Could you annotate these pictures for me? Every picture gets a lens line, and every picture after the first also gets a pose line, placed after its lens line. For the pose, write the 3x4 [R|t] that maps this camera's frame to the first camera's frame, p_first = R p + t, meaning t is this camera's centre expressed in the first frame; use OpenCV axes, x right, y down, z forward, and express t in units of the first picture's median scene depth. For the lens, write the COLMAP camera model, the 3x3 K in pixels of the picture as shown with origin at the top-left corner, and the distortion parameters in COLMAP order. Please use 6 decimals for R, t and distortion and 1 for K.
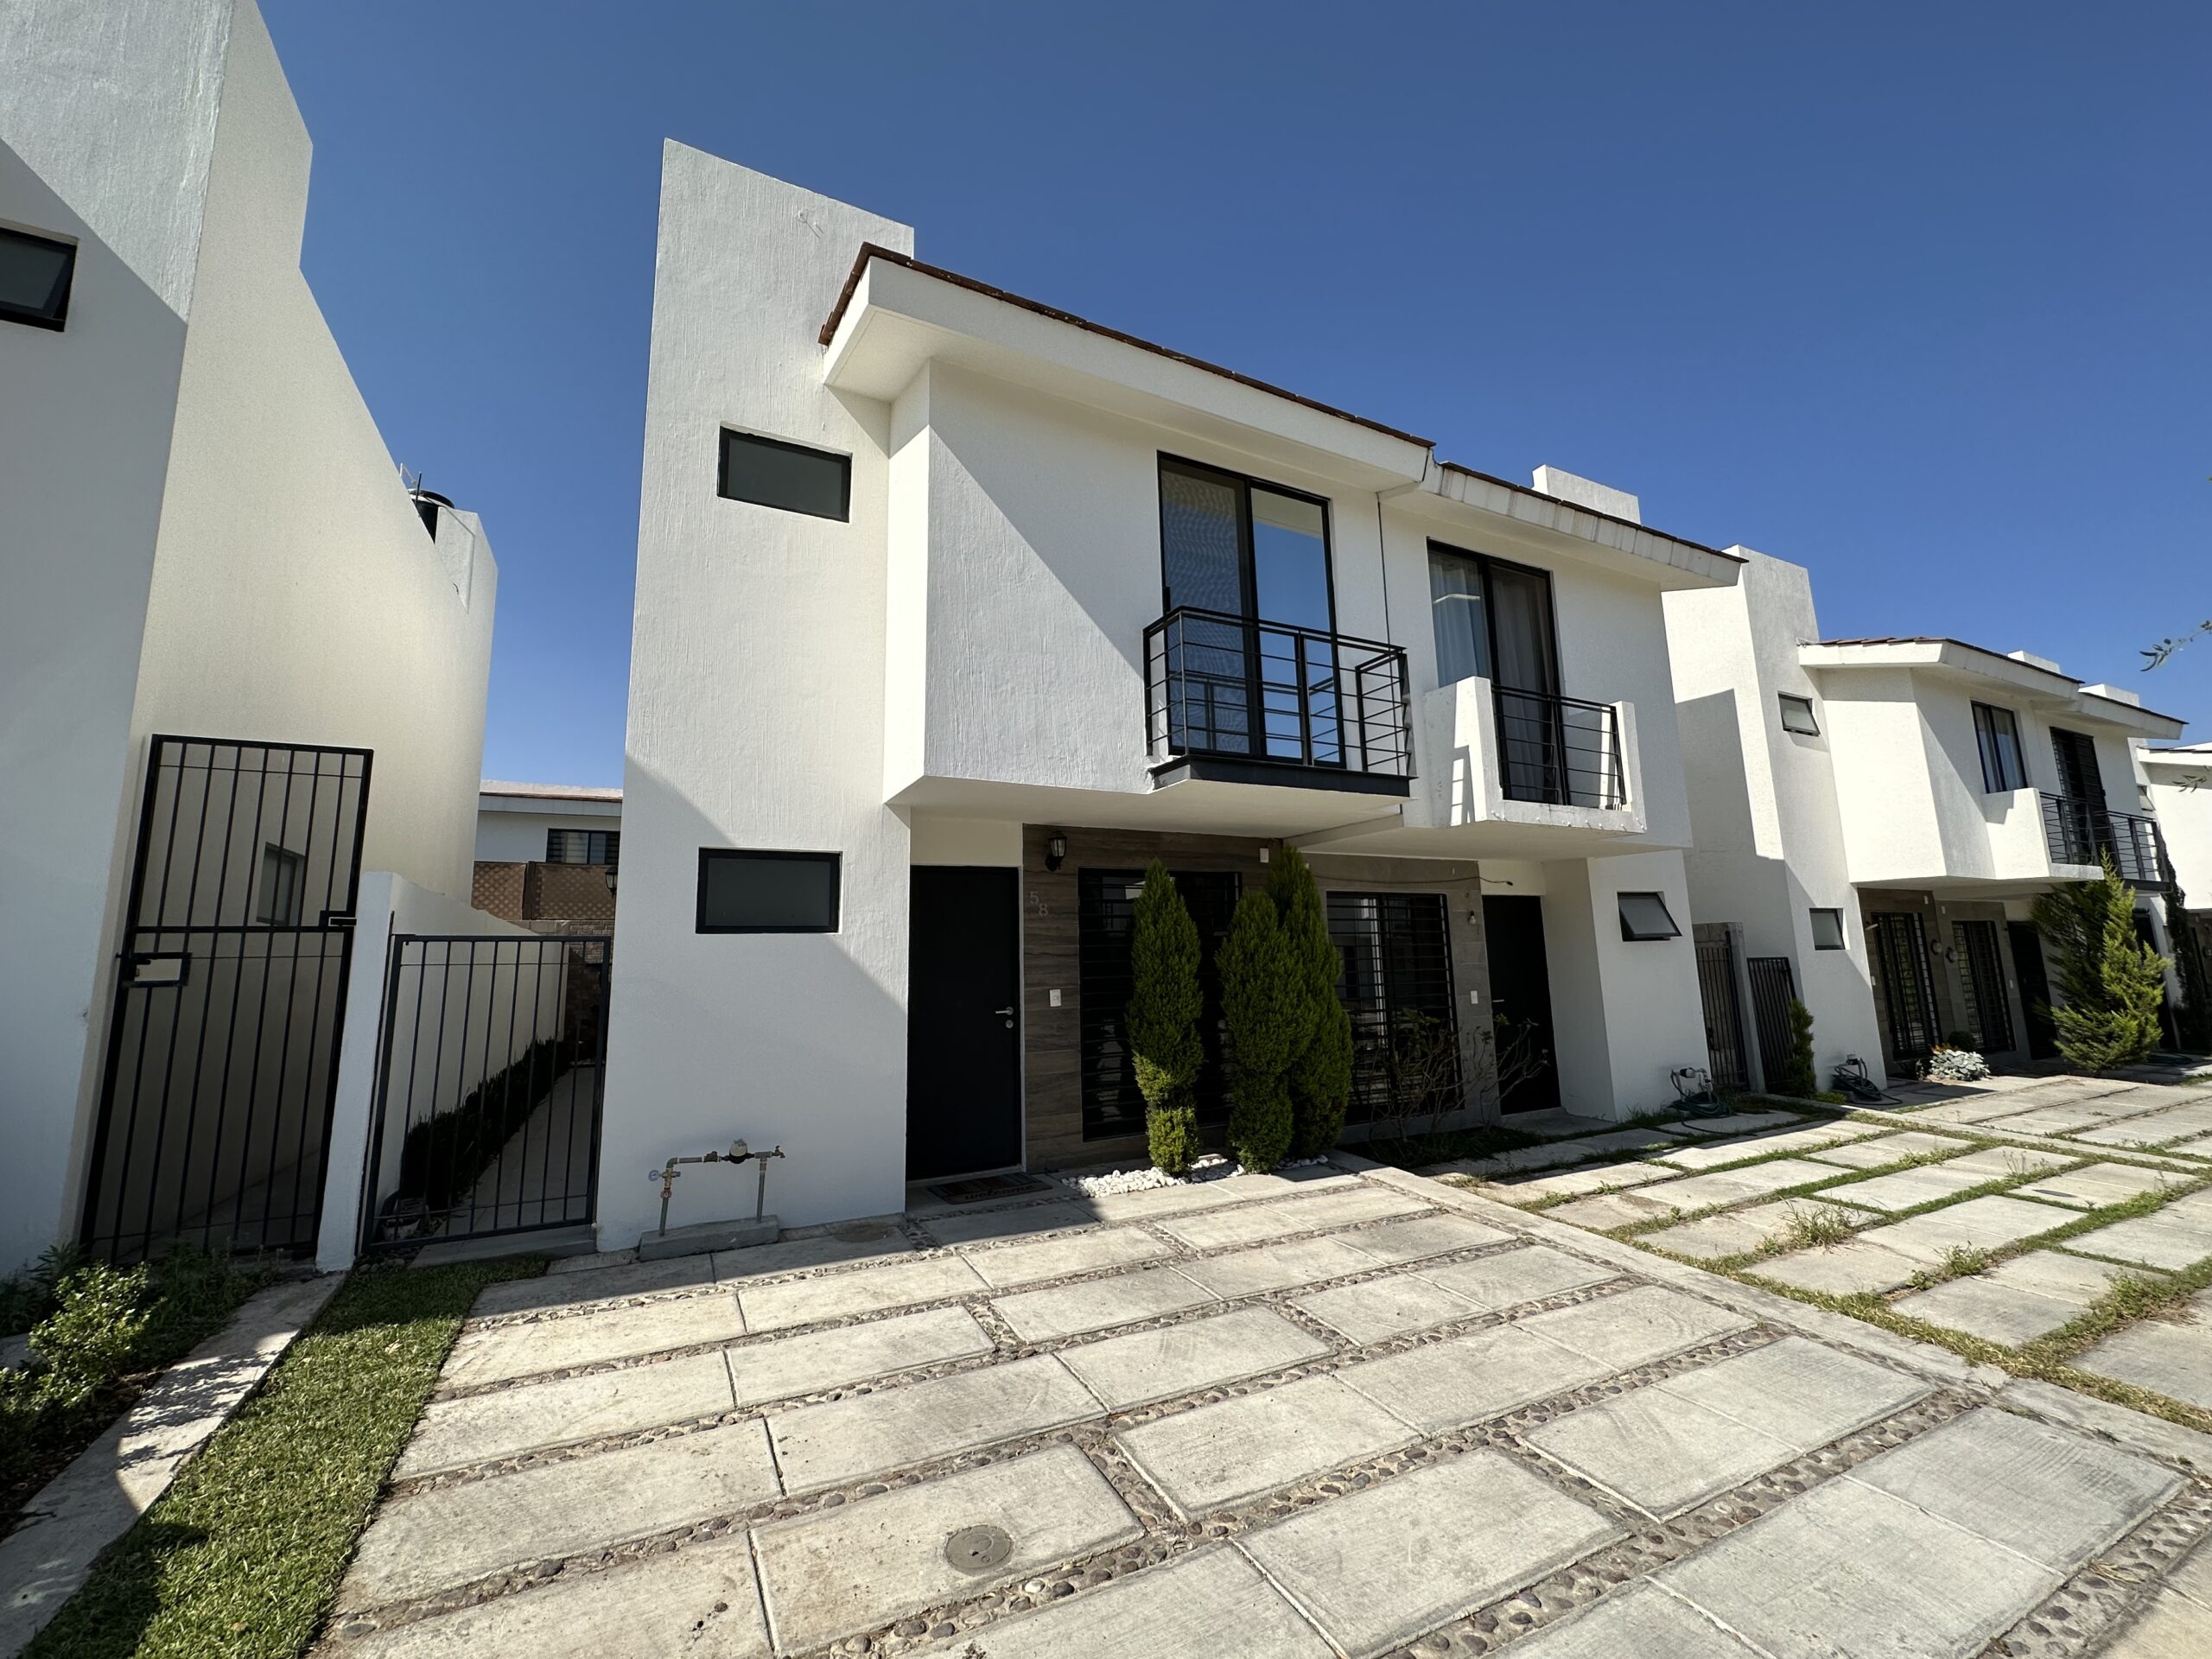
lens RADIAL K [[892.0, 0, 1115.4], [0, 892.0, 828.4], [0, 0, 1]] dist [0.000006, -0.000244]
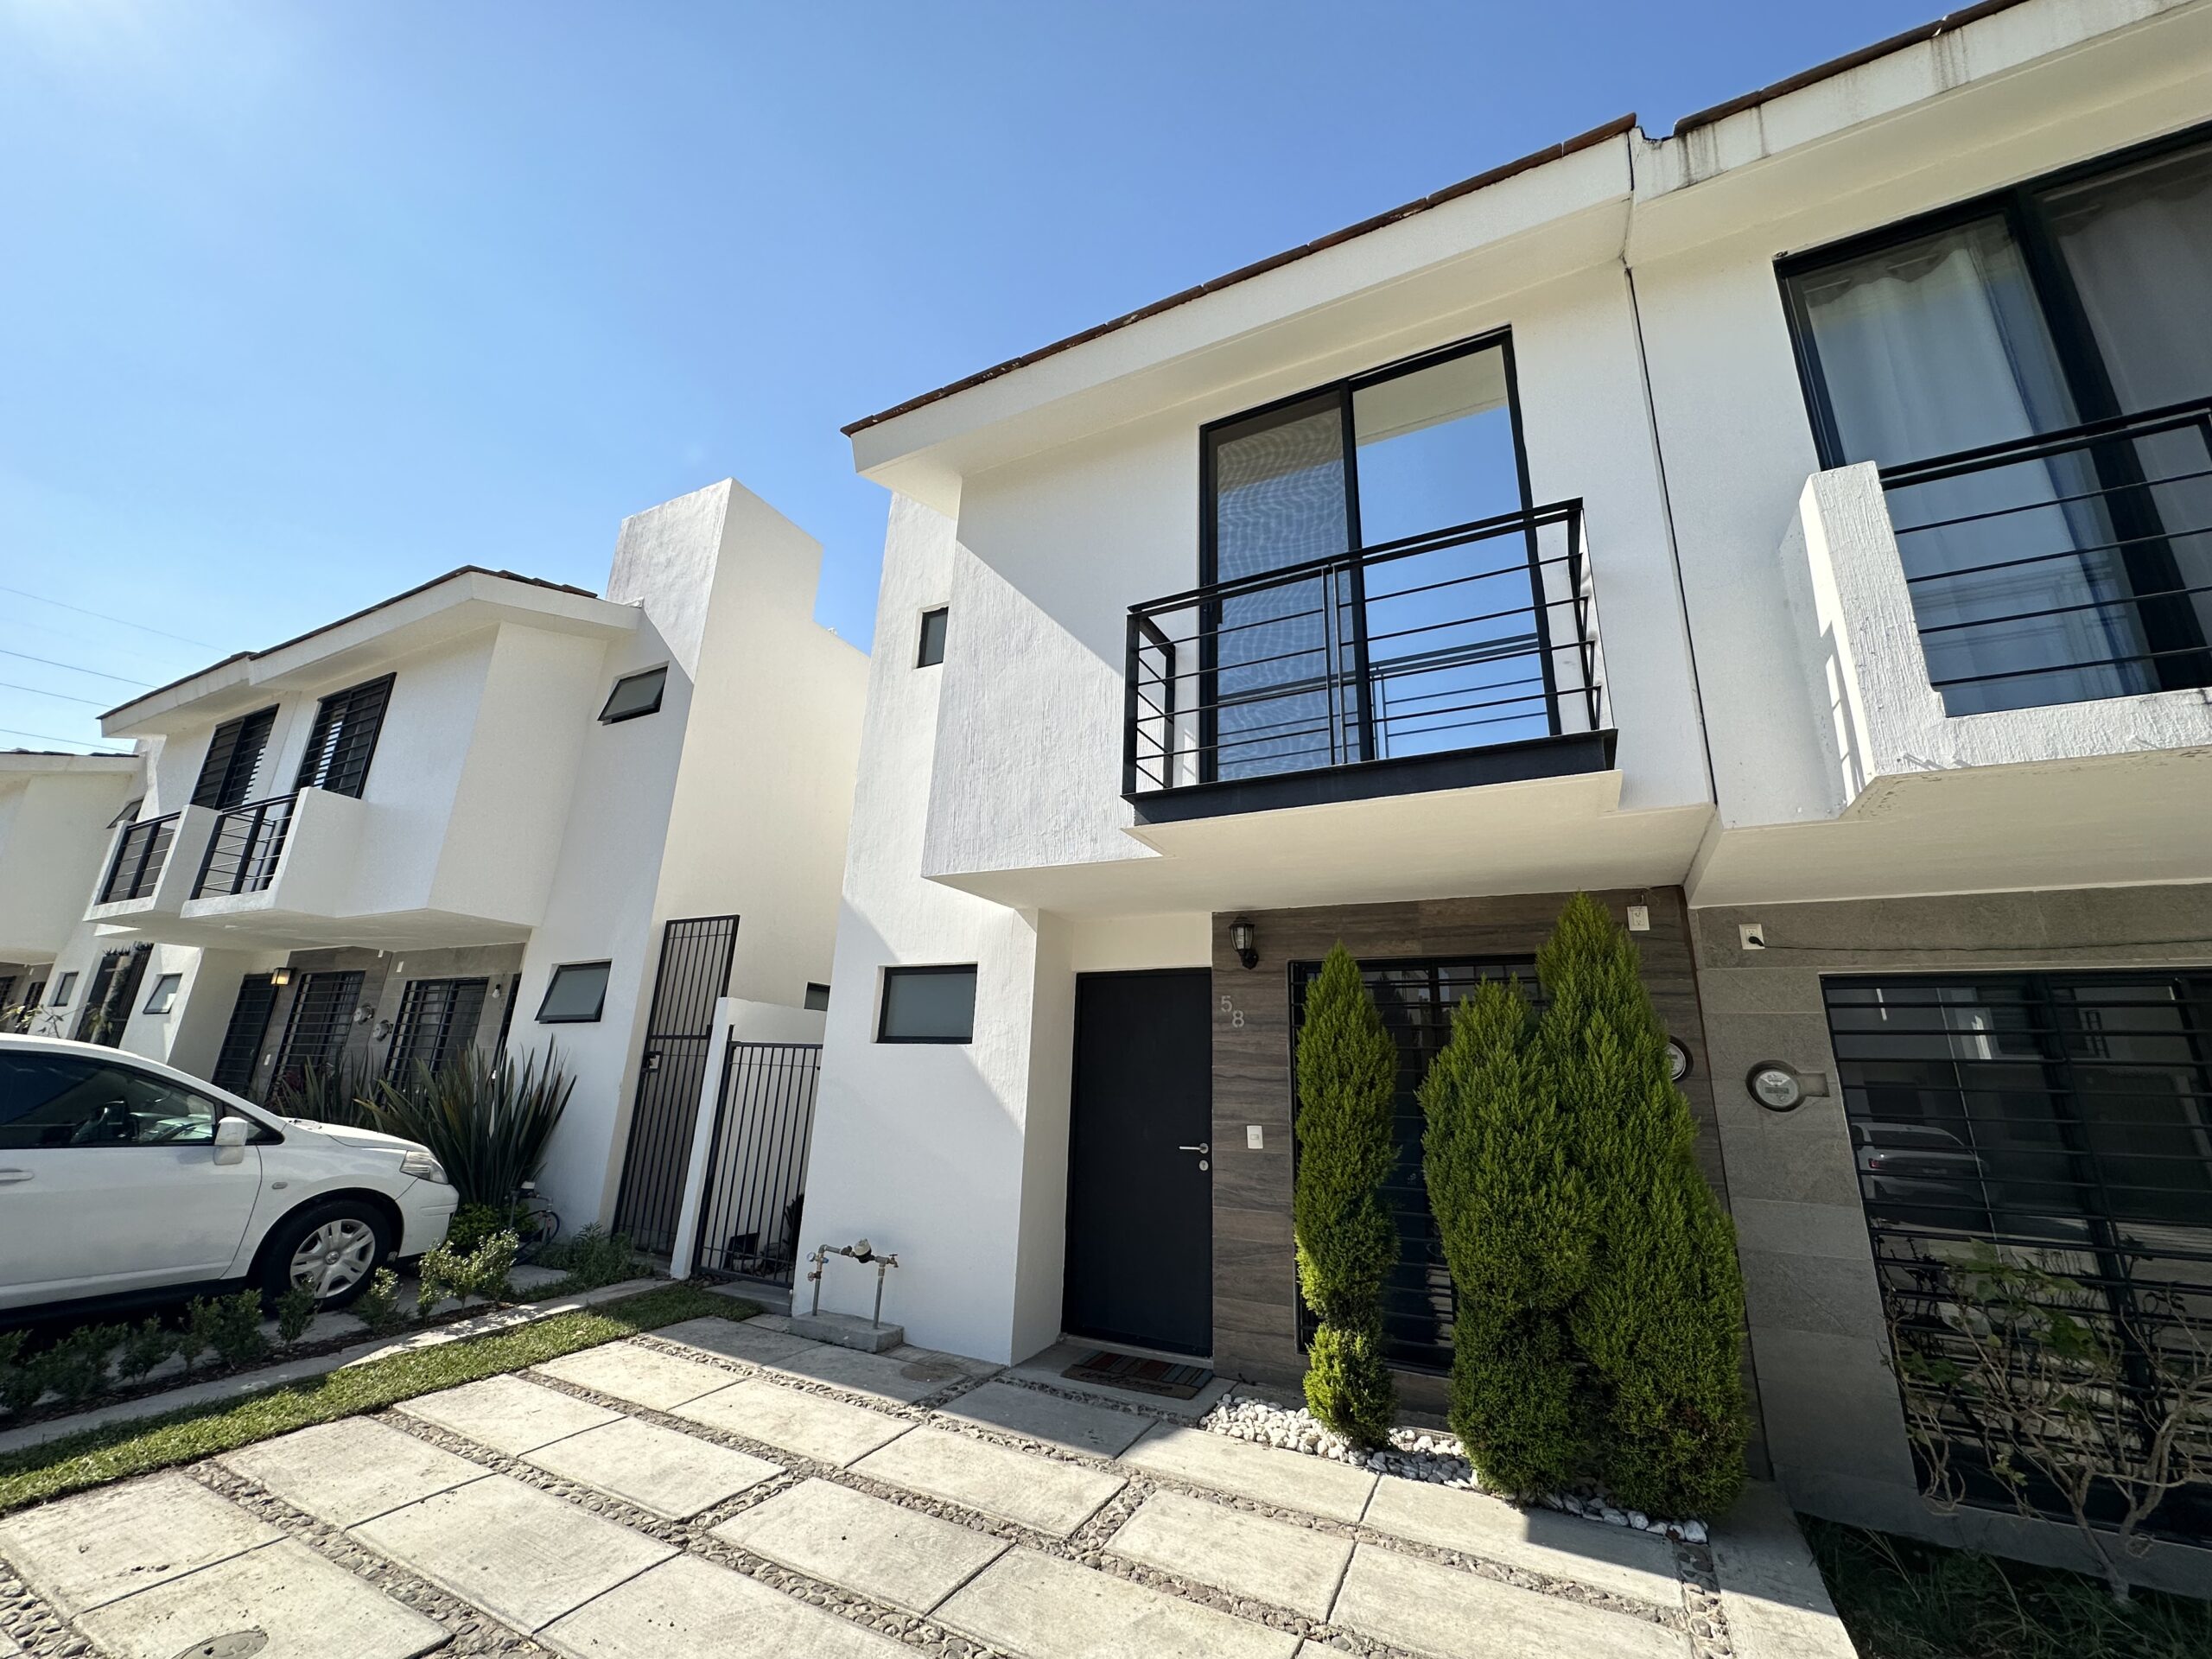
lens RADIAL K [[892.0, 0, 1108.1], [0, 892.0, 826.8], [0, 0, 1]] dist [0.000006, -0.000244]
pose [[0.570539, -0.192082, -0.798492, 0.650030], [0.075155, 0.980396, -0.182141, 0.075153], [0.817825, 0.043908, 0.573790, 0.563881]]
